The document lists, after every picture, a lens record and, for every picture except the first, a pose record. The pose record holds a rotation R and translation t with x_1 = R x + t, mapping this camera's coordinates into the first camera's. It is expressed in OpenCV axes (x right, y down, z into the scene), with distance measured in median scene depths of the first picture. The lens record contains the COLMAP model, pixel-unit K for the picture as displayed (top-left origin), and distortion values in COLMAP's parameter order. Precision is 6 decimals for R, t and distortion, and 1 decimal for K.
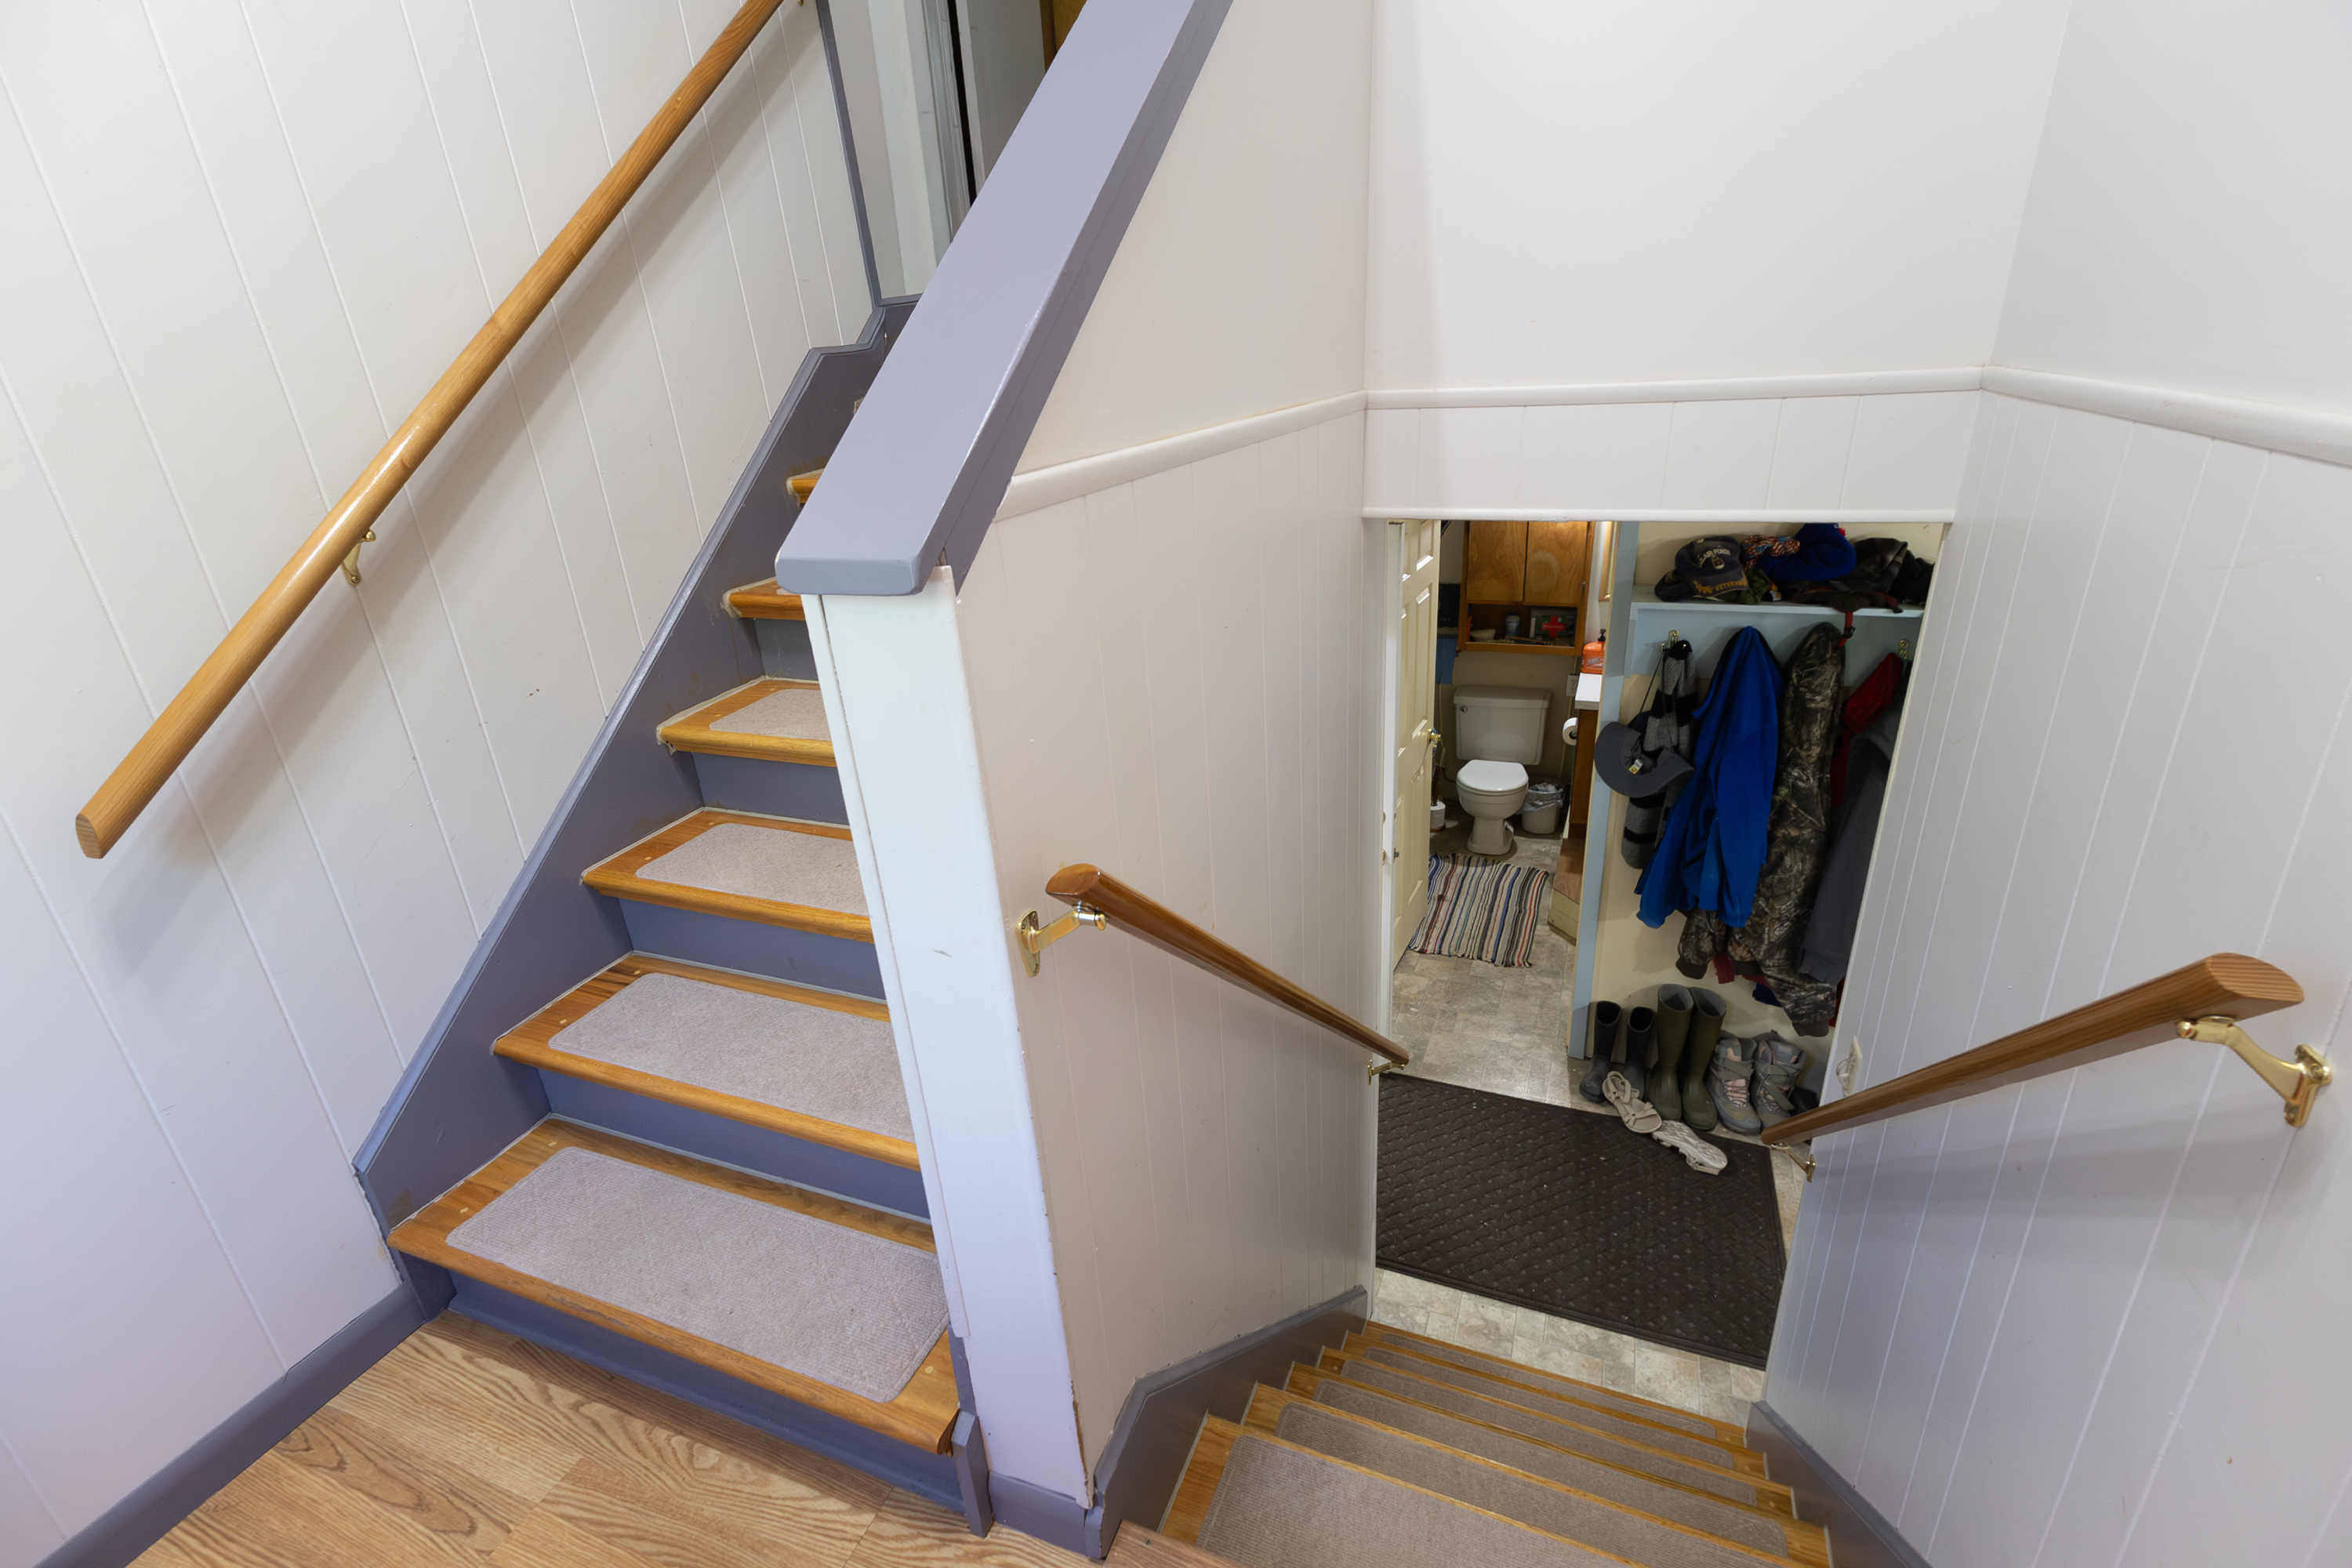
lens RADIAL K [[1075.3, 0, 1178.4], [0, 1075.3, 781.1], [0, 0, 1]] dist [0.000163, 0.001414]
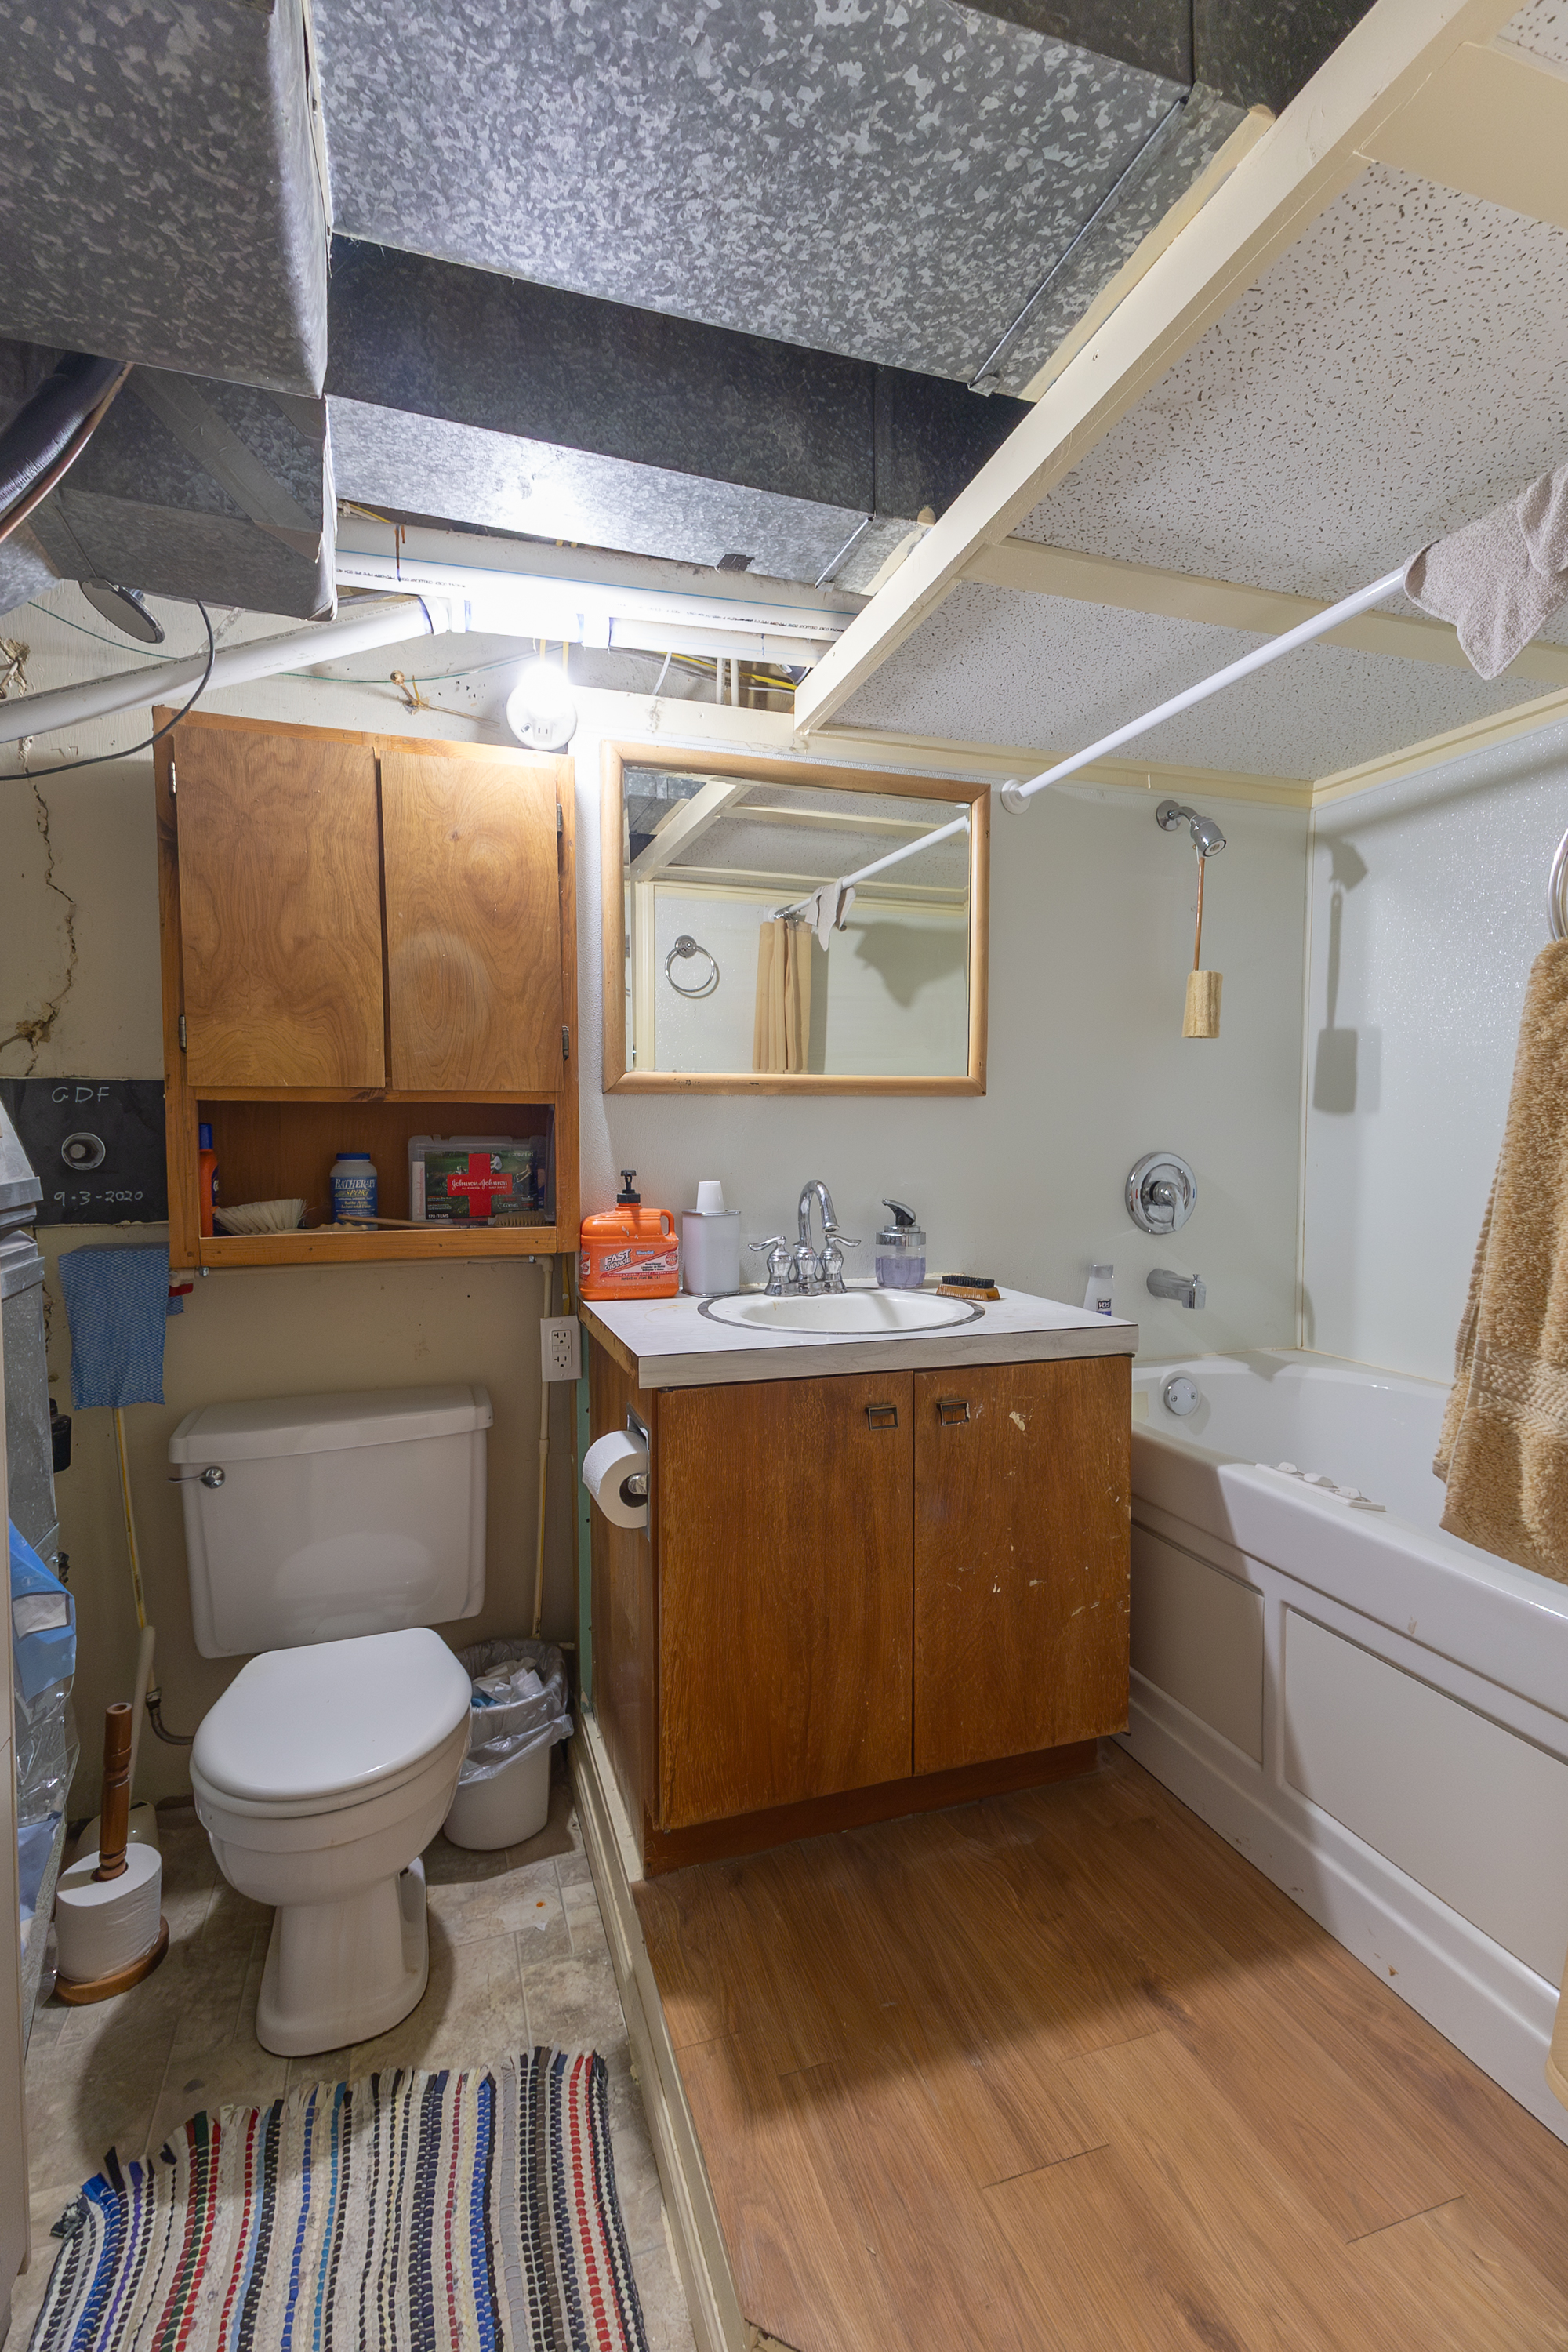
lens RADIAL K [[1075.3, 0, 781.4], [0, 1075.3, 1166.7], [0, 0, 1]] dist [0.000163, 0.001414]
pose [[0.753949, 0.020674, 0.656607, 0.197268], [0.211067, 0.938888, -0.271920, -0.035486], [-0.622102, 0.343602, 0.703510, 0.699748]]
